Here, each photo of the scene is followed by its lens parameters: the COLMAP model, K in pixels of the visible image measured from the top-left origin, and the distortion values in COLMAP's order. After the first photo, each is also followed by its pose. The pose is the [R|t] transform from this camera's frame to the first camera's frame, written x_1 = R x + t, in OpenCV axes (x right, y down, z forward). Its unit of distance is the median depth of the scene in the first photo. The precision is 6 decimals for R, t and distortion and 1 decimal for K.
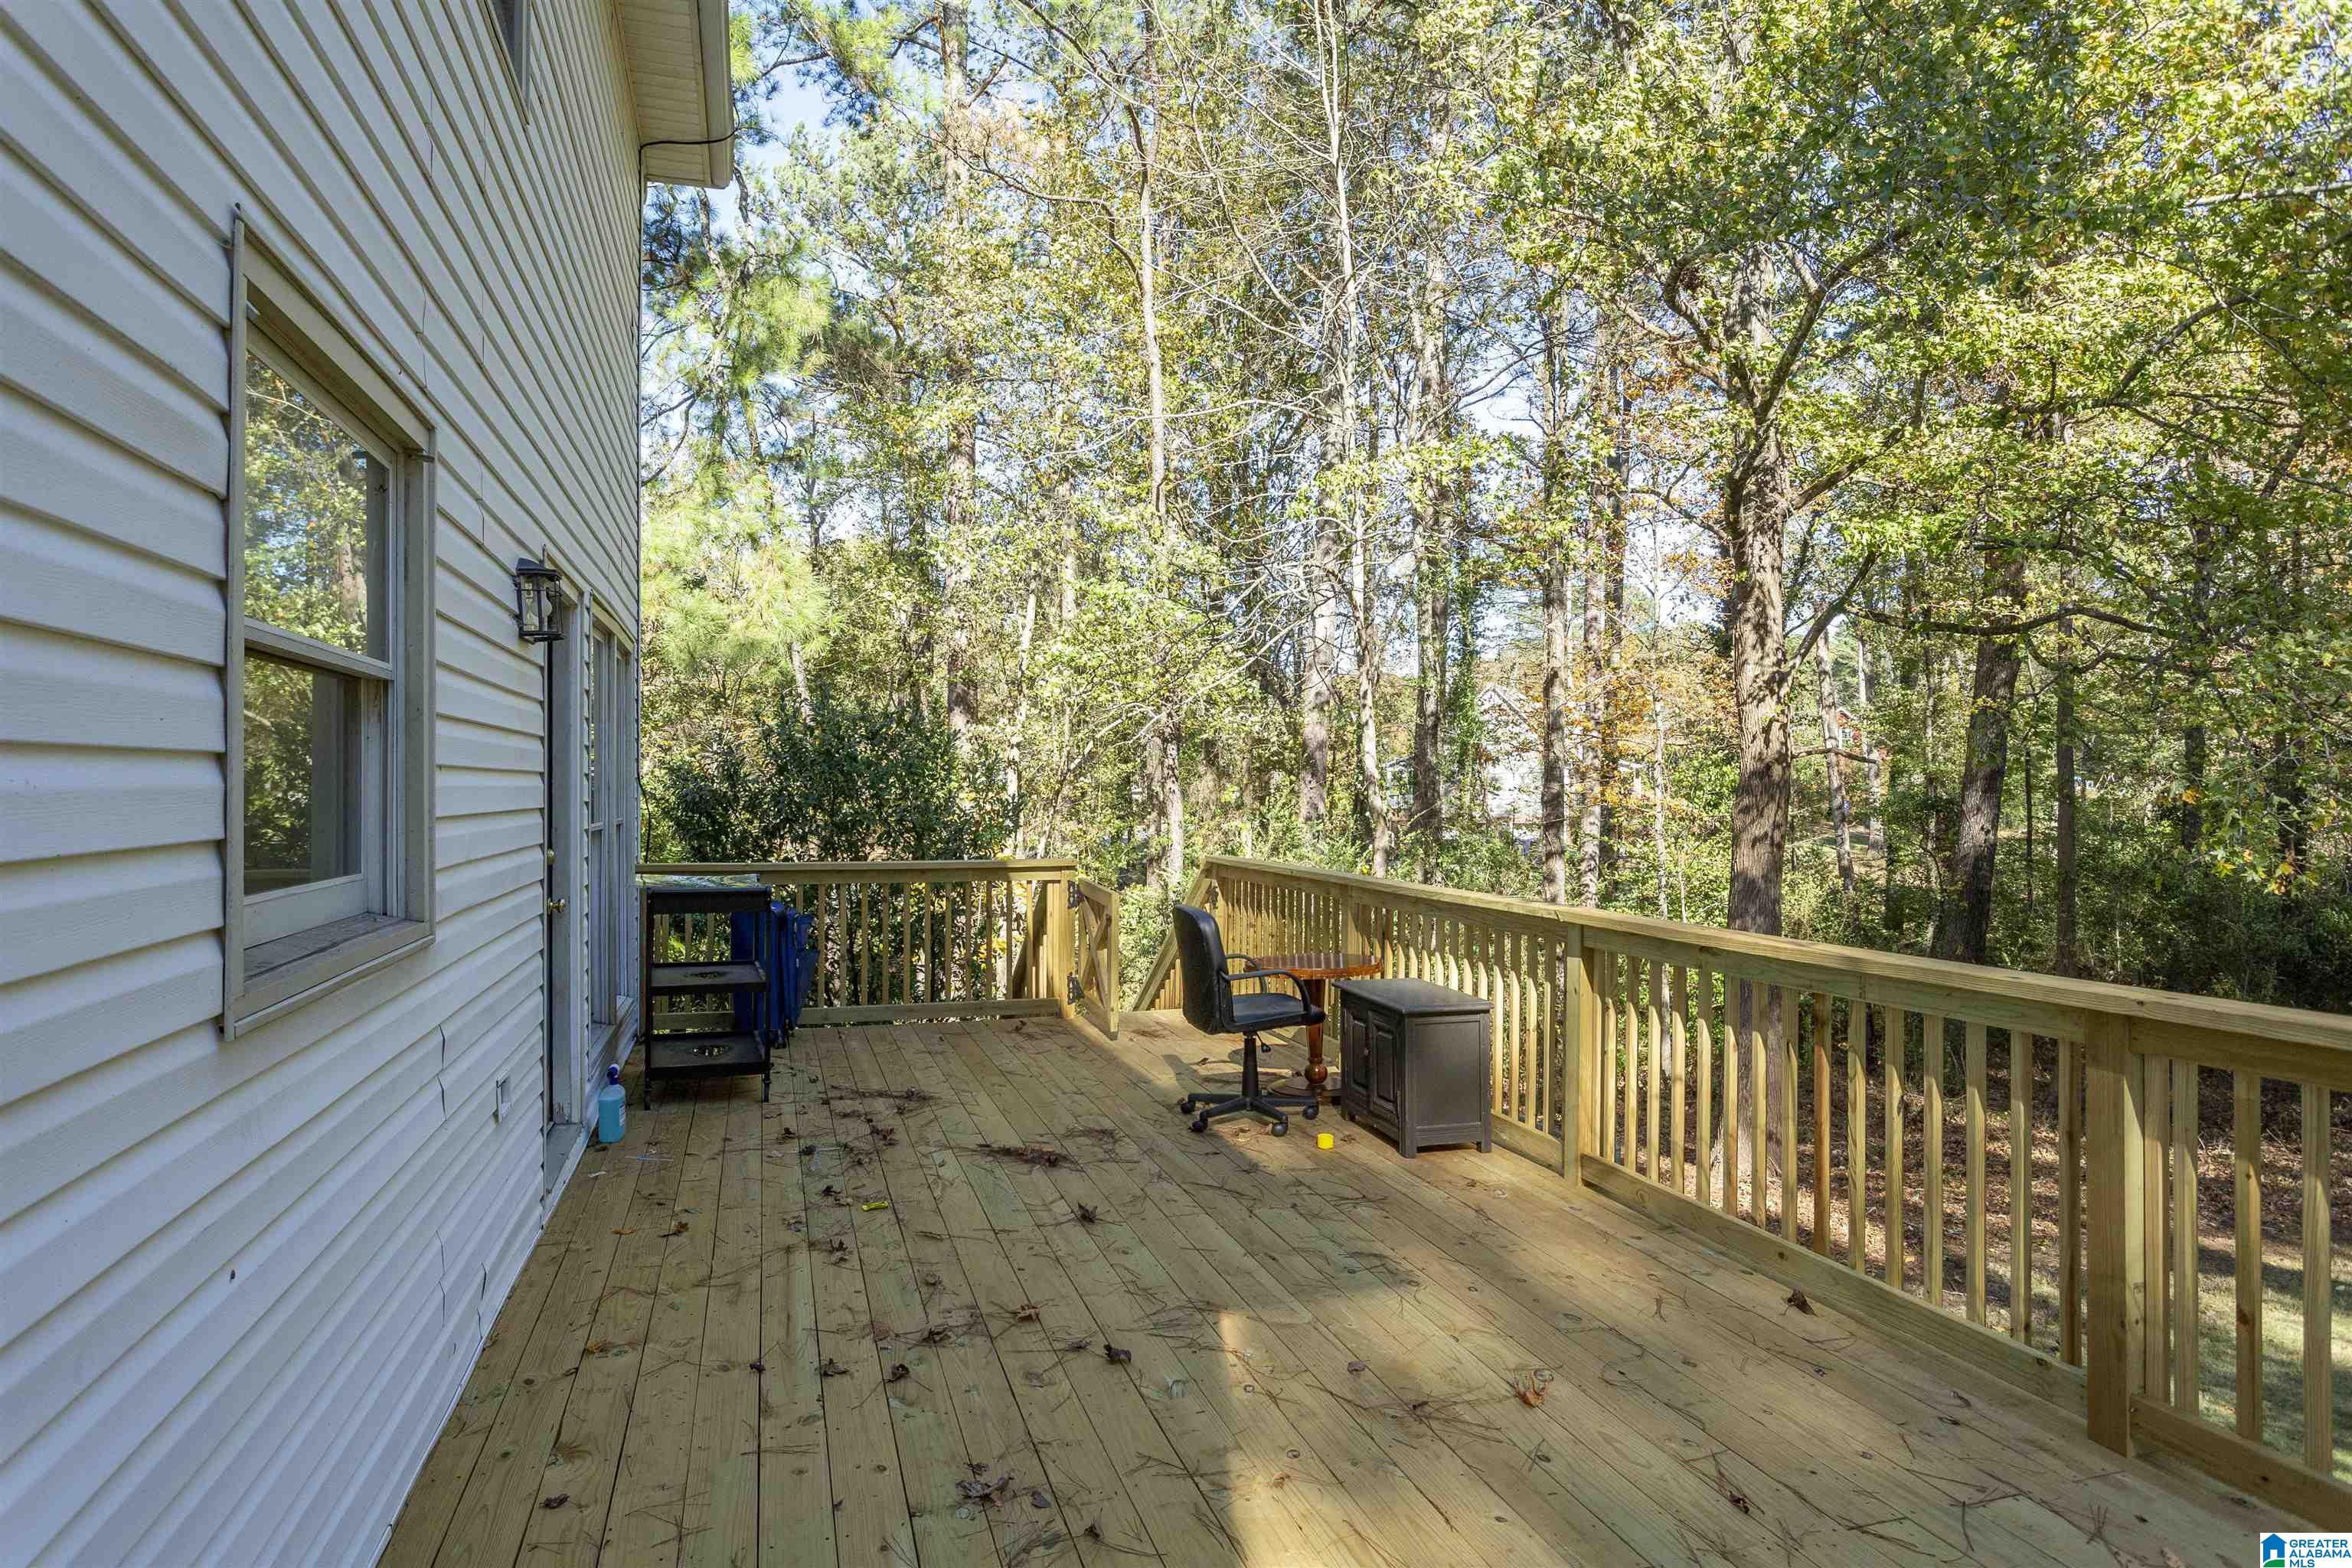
lens RADIAL K [[1402.4, 0, 1174.2], [0, 1402.4, 782.4], [0, 0, 1]] dist [-0.005041, 0.000740]
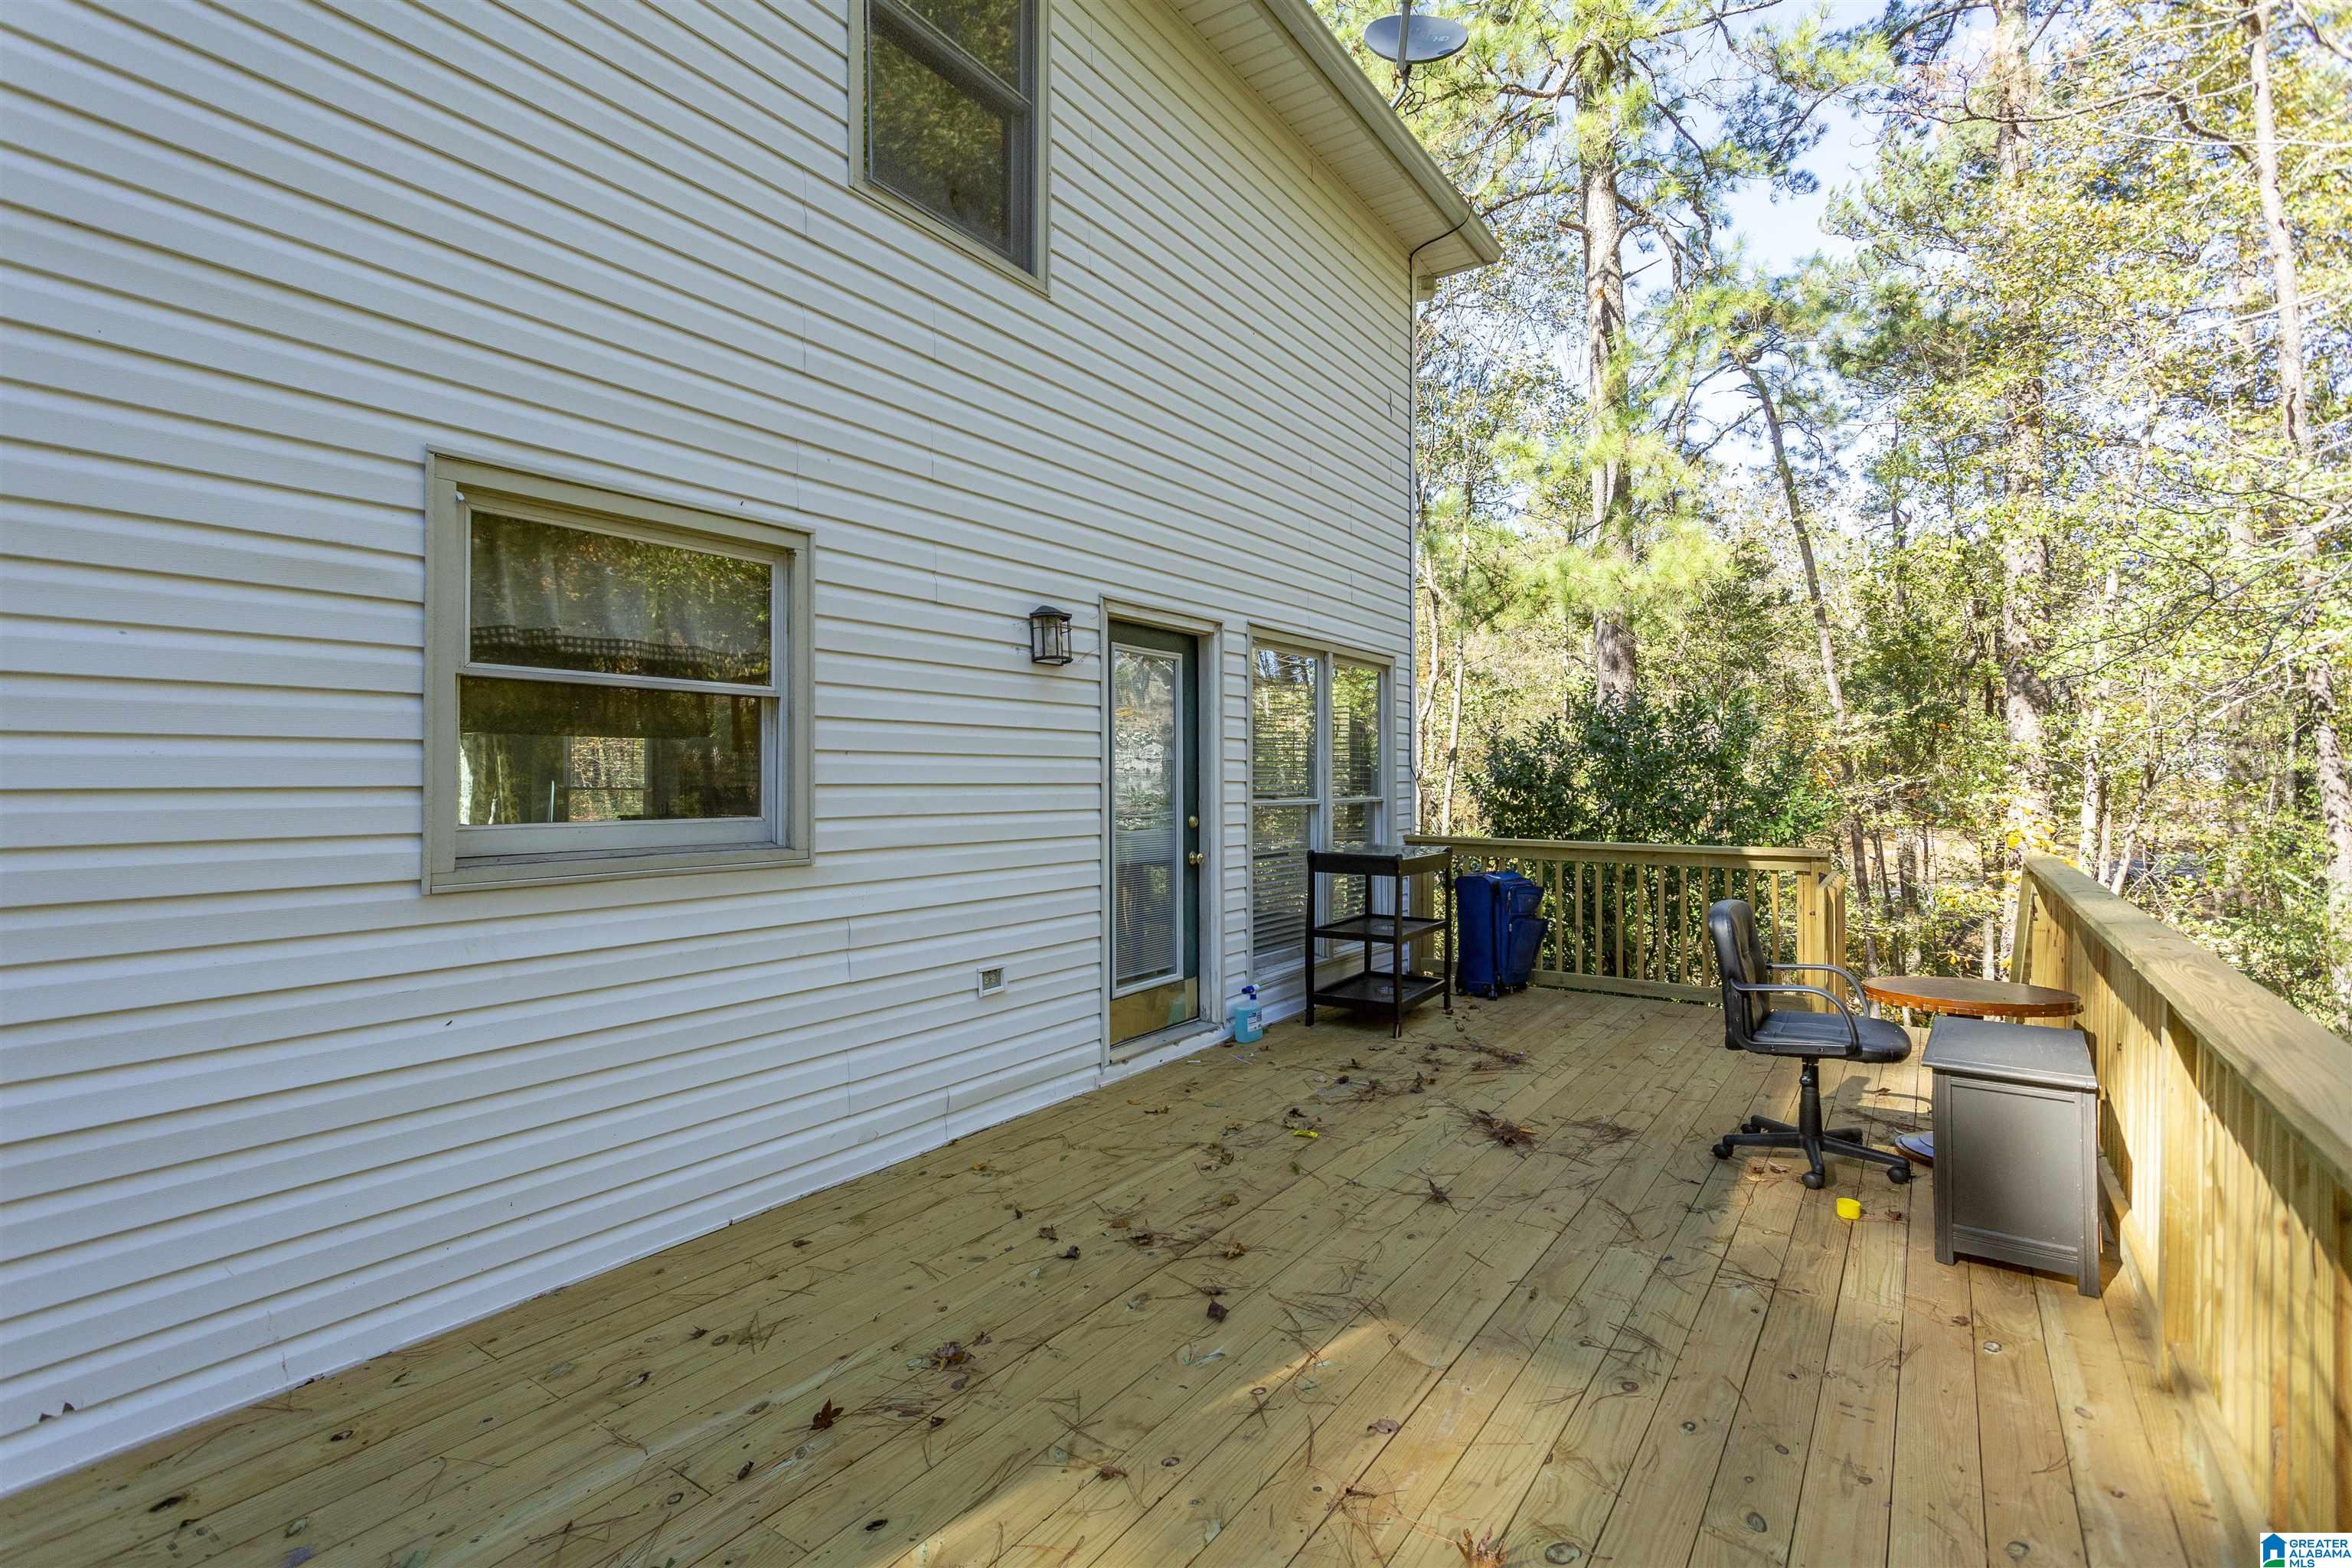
lens RADIAL K [[1131.0, 0, 1178.8], [0, 1131.0, 790.0], [0, 0, 1]] dist [0.001538, 0.001316]
pose [[0.598596, 0.003238, -0.801044, 0.554649], [0.003401, 0.999973, 0.006584, 0.019056], [0.801044, -0.006665, 0.598569, 0.441647]]
